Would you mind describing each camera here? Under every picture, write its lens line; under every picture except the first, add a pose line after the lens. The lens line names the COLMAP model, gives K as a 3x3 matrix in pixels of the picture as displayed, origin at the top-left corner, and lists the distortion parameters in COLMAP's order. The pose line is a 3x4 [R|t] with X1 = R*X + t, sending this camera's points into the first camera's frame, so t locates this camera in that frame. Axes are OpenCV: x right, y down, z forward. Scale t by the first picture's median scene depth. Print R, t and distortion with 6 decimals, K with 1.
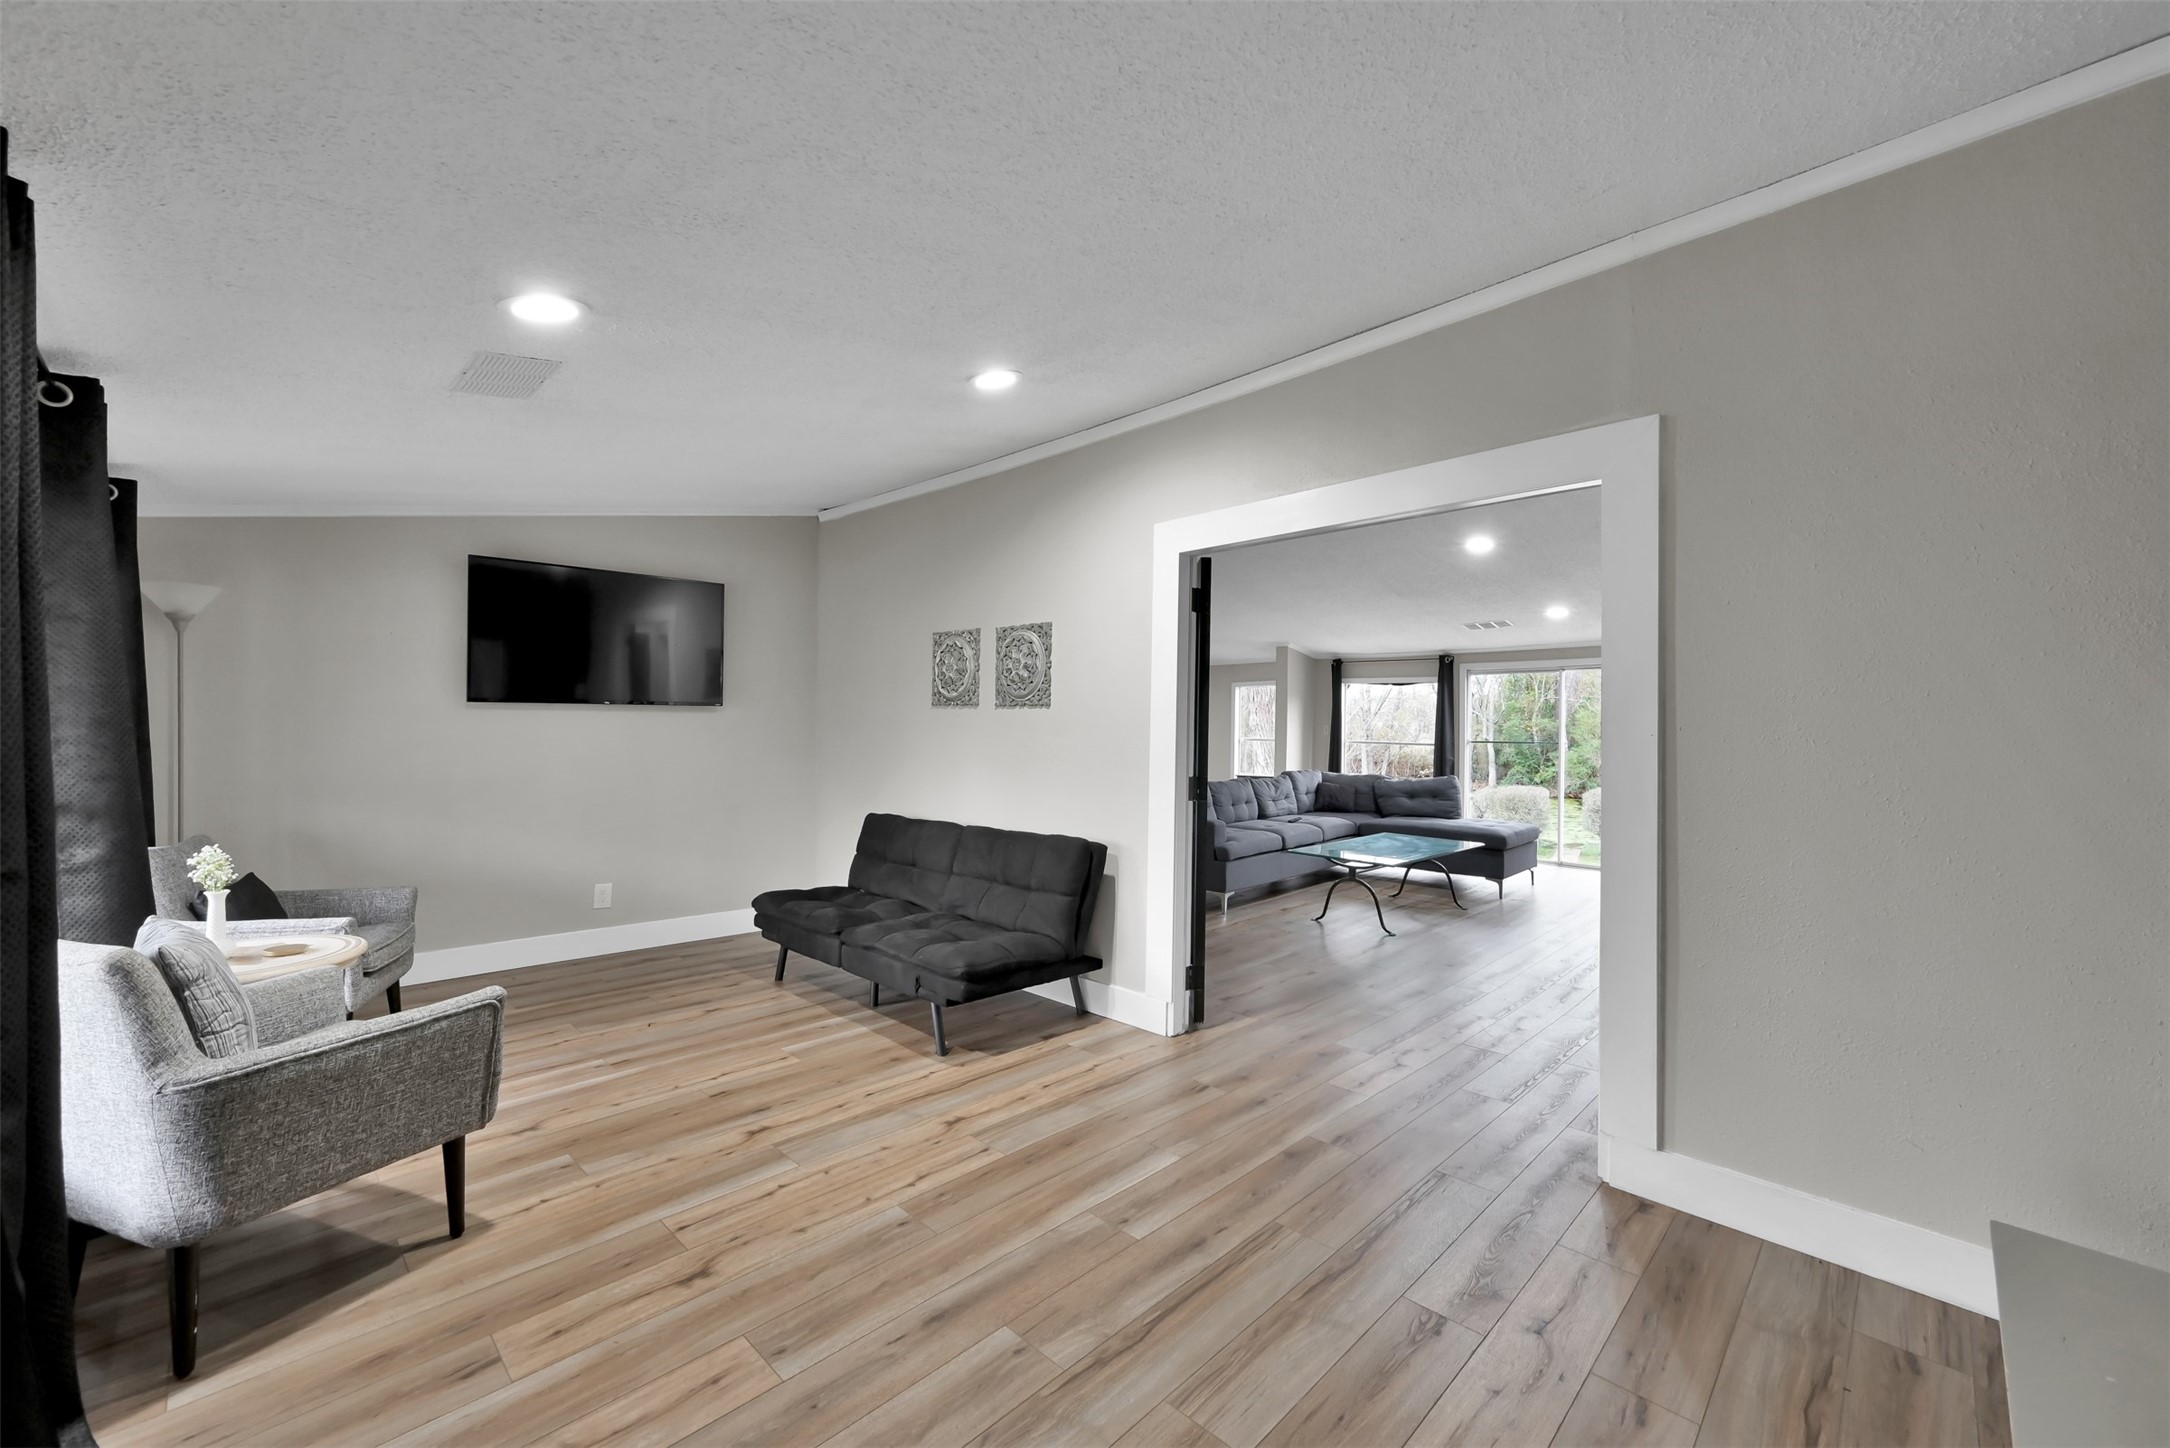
lens RADIAL K [[863.7, 0, 1098.3], [0, 863.7, 724.8], [0, 0, 1]] dist [0.000193, -0.000005]
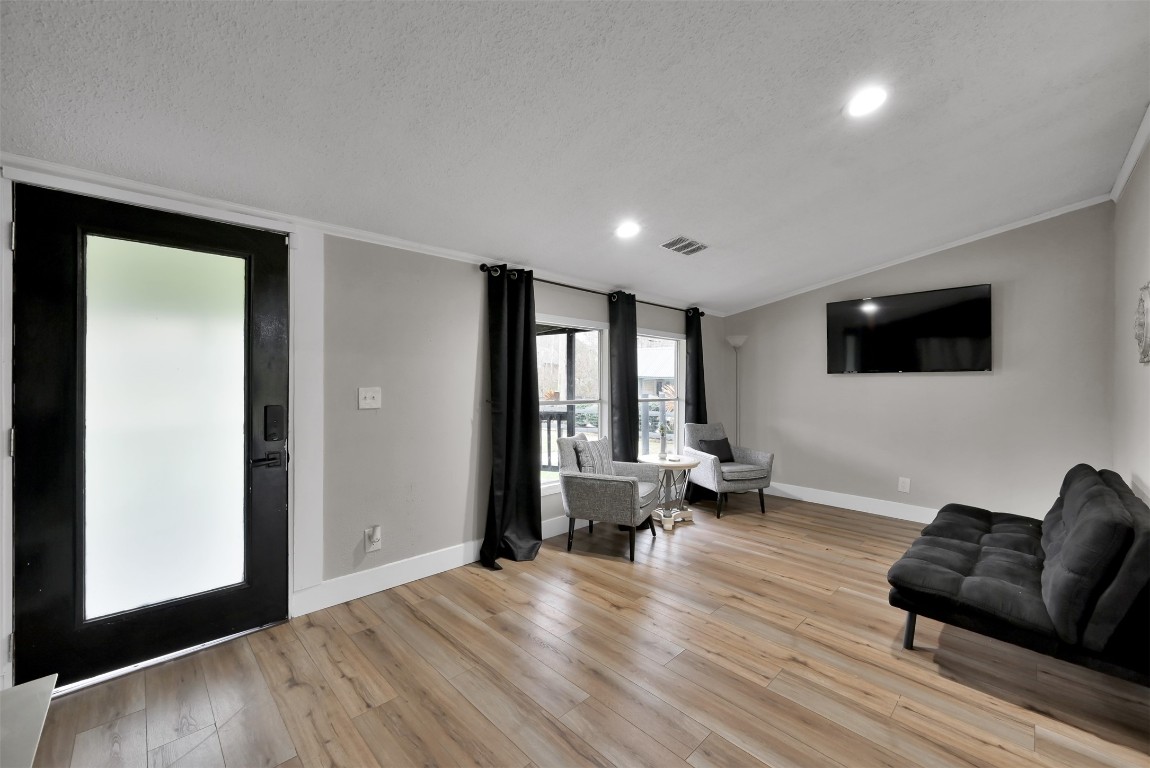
lens RADIAL K [[457.7, 0, 582.1], [0, 457.7, 384.4], [0, 0, 1]] dist [0.000193, -0.000005]
pose [[-0.028645, -0.004437, -0.999580, 0.543572], [-0.001629, 0.999989, -0.004392, 0.006813], [0.999588, 0.001502, -0.028651, 0.604167]]
